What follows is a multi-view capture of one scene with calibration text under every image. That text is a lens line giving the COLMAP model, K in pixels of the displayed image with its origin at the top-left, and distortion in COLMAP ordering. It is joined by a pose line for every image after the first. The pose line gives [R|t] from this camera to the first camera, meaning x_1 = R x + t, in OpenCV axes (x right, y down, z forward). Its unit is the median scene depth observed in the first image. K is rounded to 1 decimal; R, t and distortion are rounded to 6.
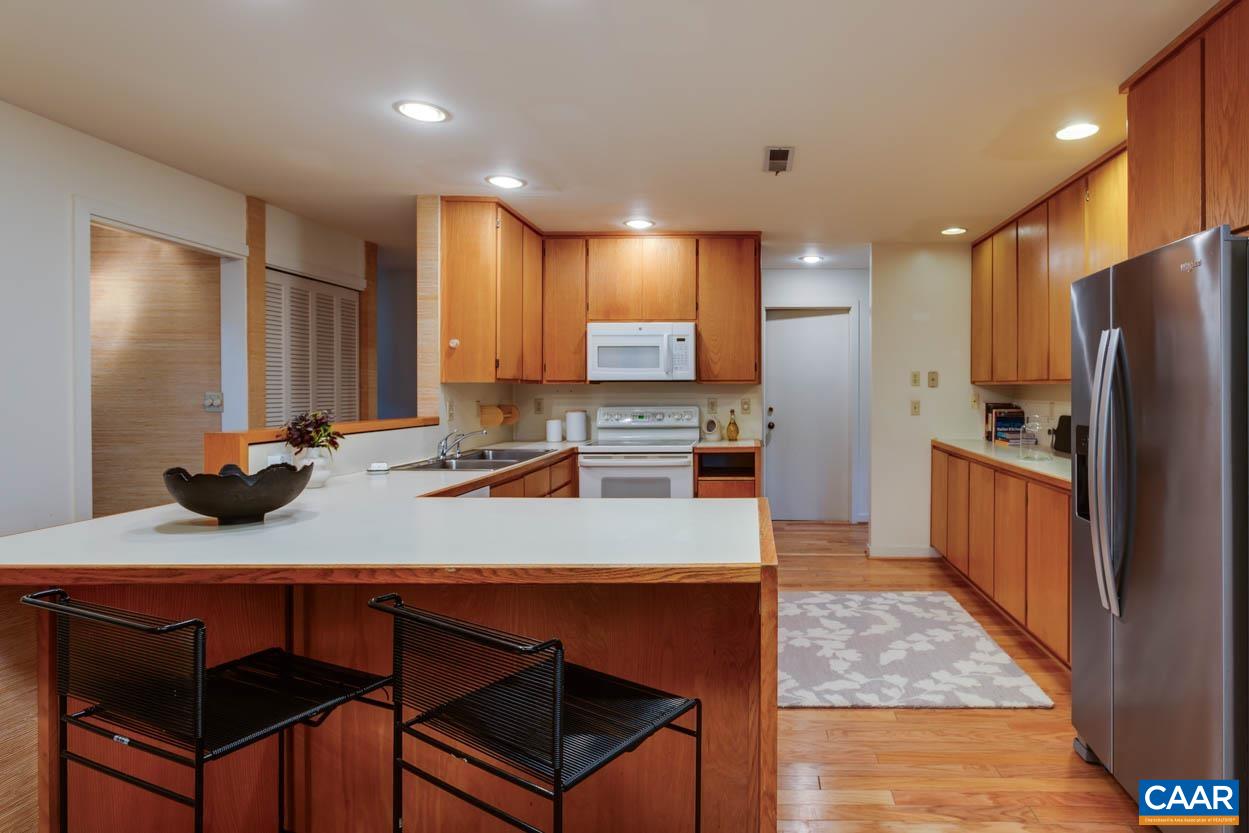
lens RADIAL K [[655.3, 0, 712.9], [0, 655.3, 391.5], [0, 0, 1]] dist [-0.007160, 0.000051]
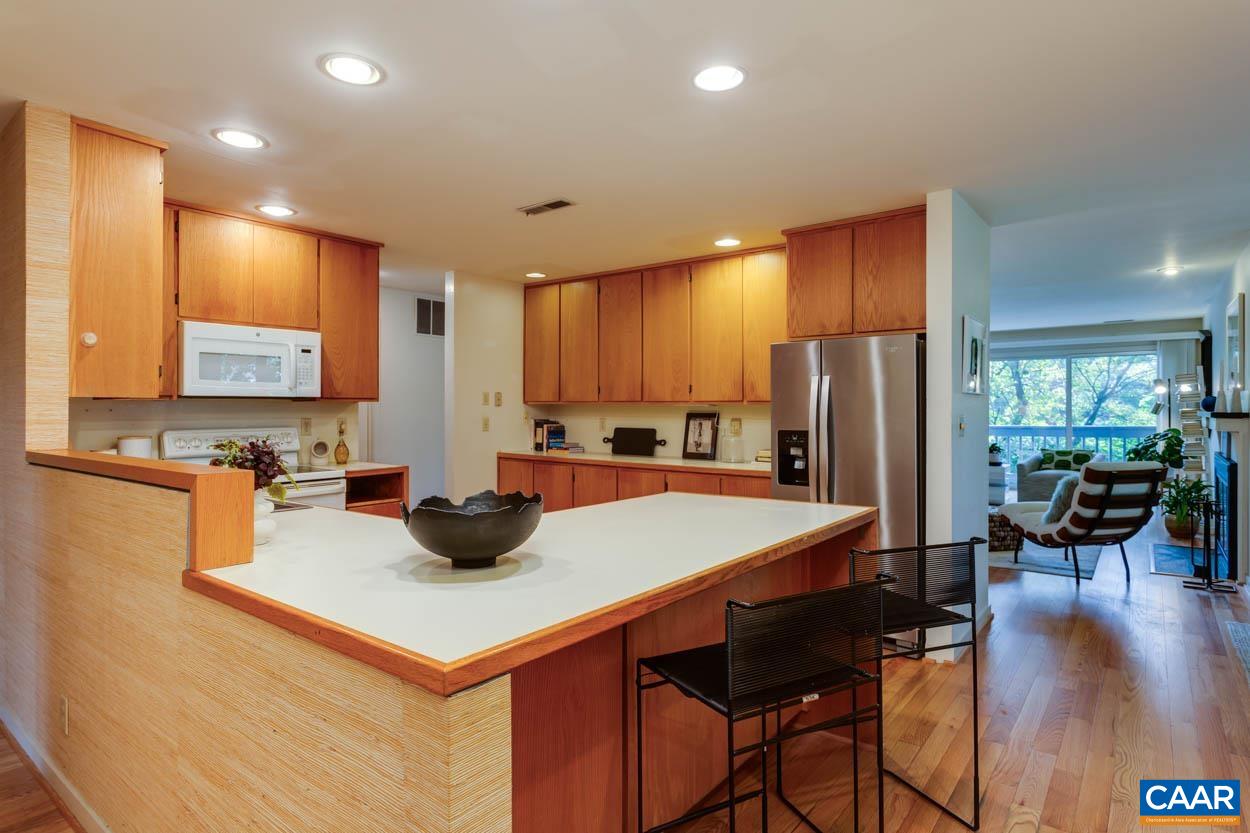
lens RADIAL K [[655.9, 0, 616.0], [0, 655.9, 412.9], [0, 0, 1]] dist [-0.007160, 0.000051]
pose [[0.628792, -0.004480, 0.777560, -0.491830], [-0.000491, 0.999981, 0.006159, -0.002379], [-0.777573, -0.004255, 0.628778, 0.134070]]
